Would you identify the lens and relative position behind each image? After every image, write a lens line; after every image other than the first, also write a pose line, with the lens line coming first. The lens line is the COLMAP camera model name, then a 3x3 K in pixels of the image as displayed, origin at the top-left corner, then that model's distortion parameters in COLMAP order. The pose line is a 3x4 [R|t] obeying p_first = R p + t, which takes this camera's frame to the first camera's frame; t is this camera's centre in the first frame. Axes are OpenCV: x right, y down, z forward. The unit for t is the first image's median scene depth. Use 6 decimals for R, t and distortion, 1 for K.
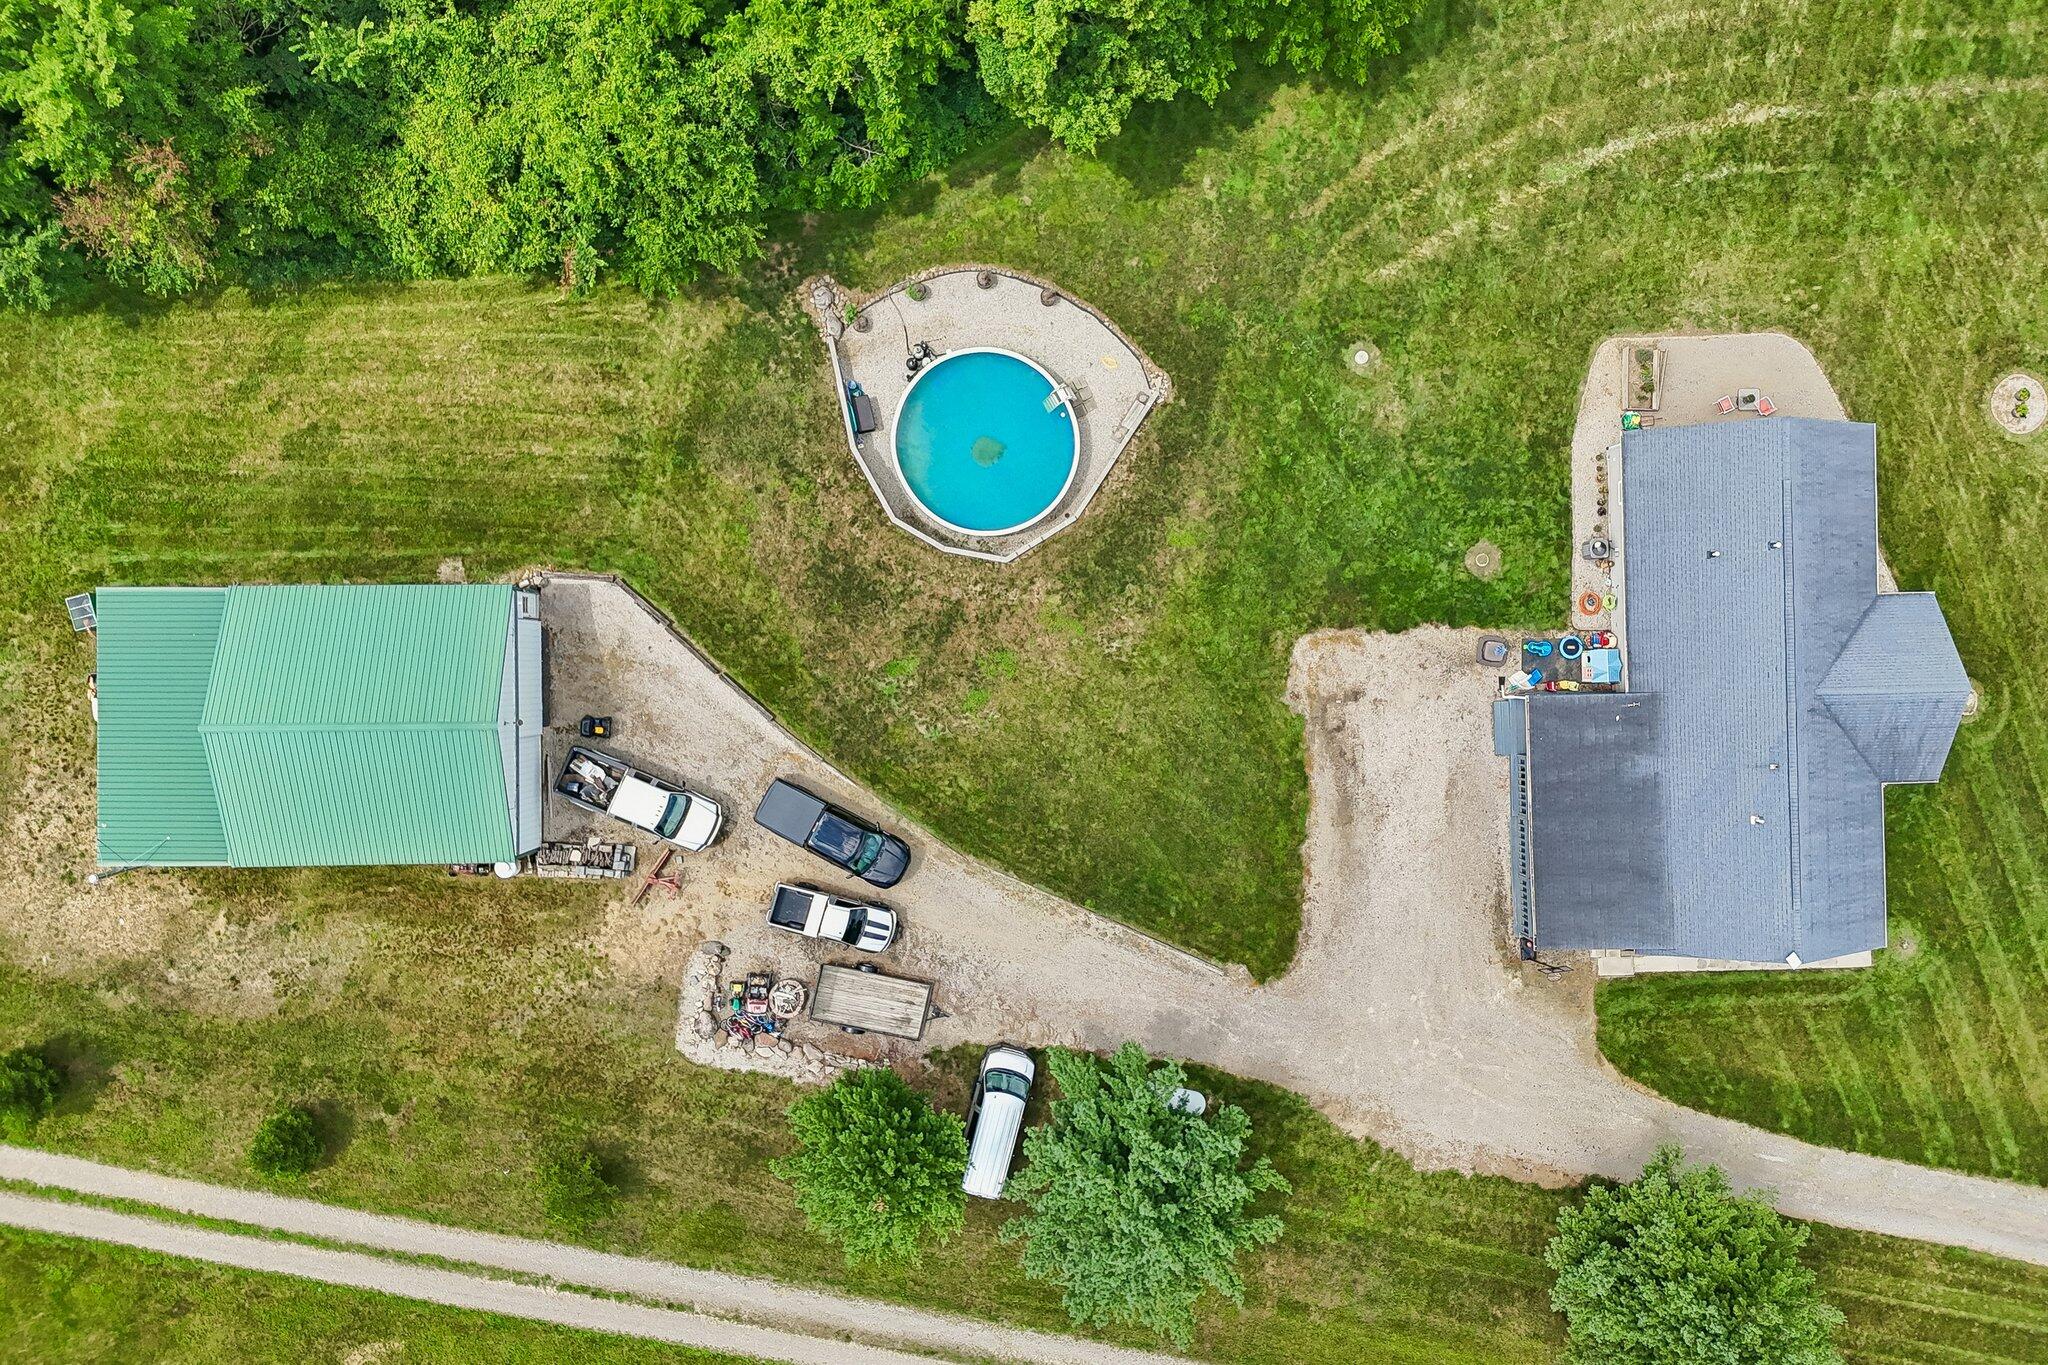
lens RADIAL K [[1528.3, 0, 1024.0], [0, 1528.3, 682.5], [0, 0, 1]] dist [0.066604, -0.053404]
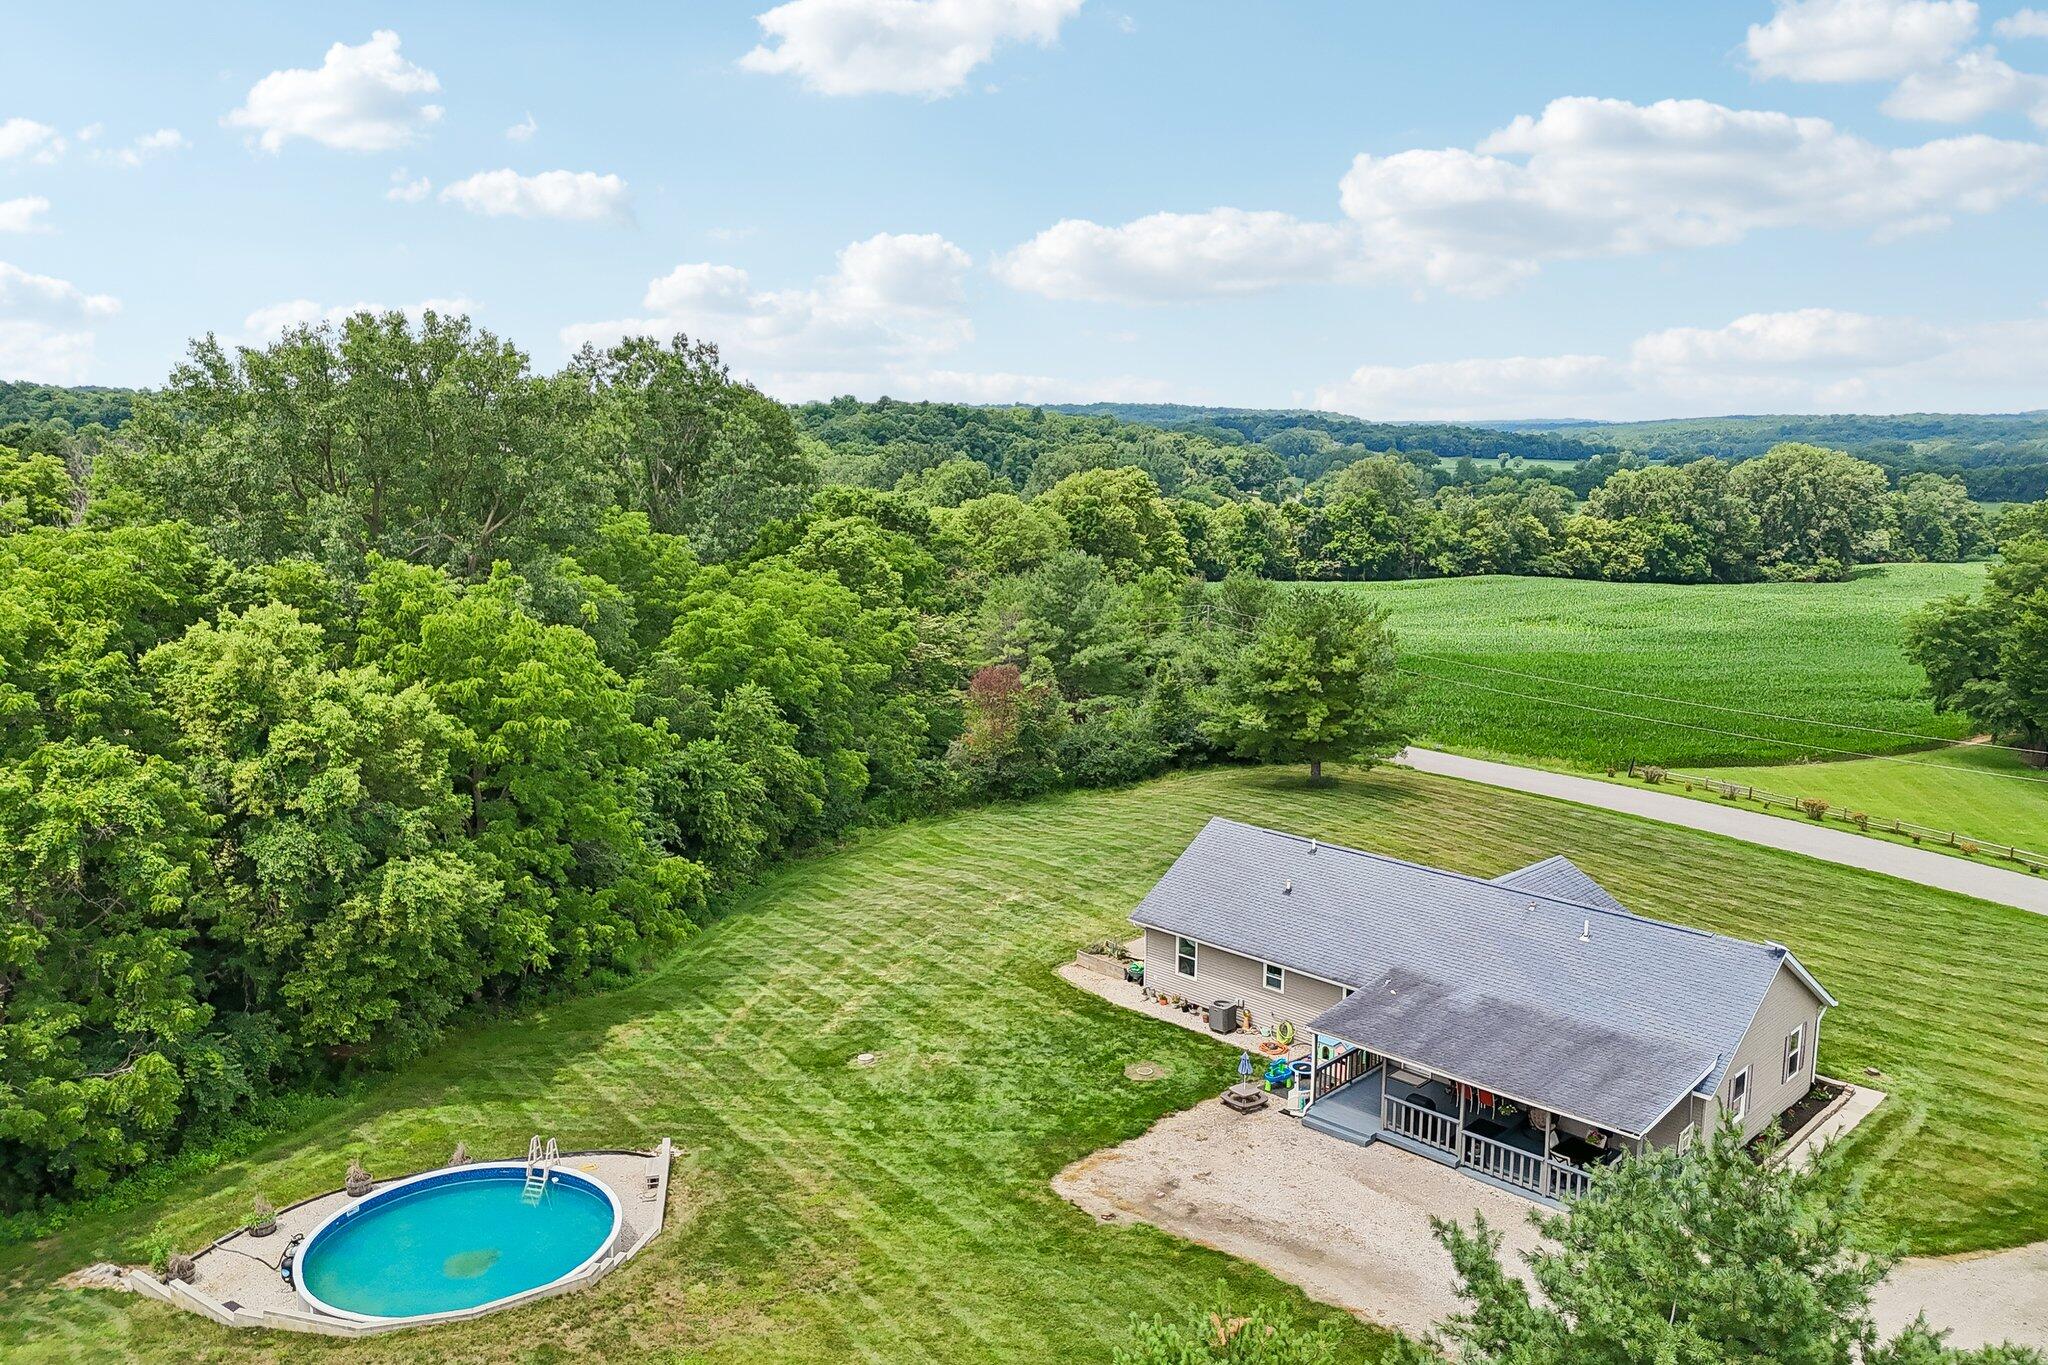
lens RADIAL K [[1528.3, 0, 1024.0], [0, 1528.3, 682.5], [0, 0, 1]] dist [0.066604, -0.053404]
pose [[0.718515, -0.148502, 0.679473, -0.252225], [0.694965, 0.114547, -0.709861, 0.413984], [0.027584, 0.982256, 0.185507, 0.656937]]
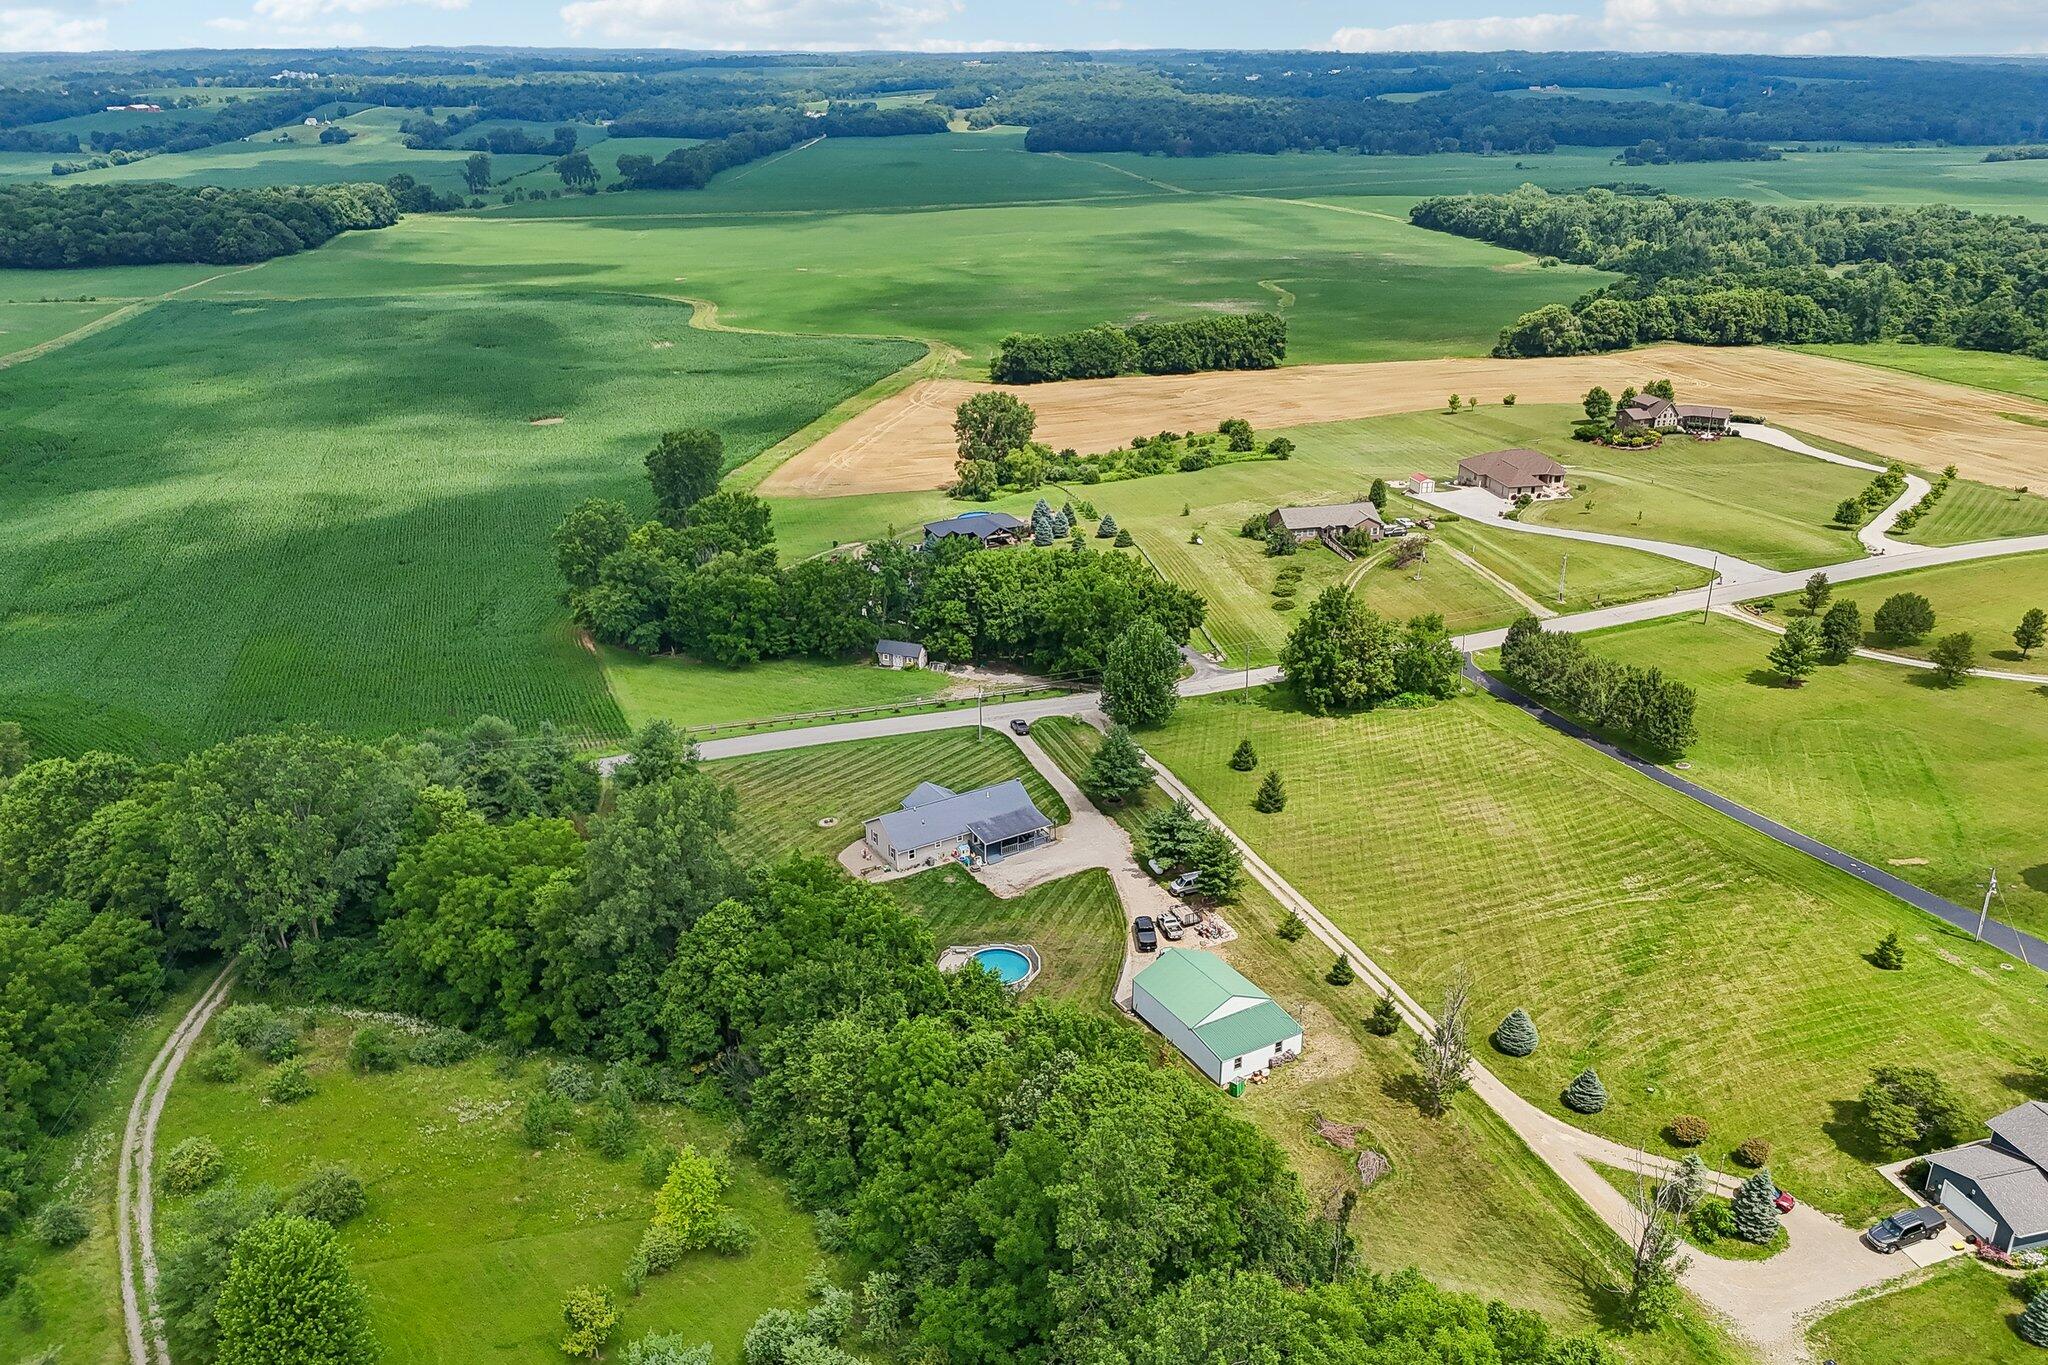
lens RADIAL K [[1507.8, 0, 1035.5], [0, 1507.8, 706.3], [0, 0, 1]] dist [0.078925, -0.090405]
pose [[-0.508498, -0.365349, 0.779711, -1.959583], [0.861055, -0.211889, 0.462263, -1.225877], [-0.003676, 0.906434, 0.422331, -0.549831]]
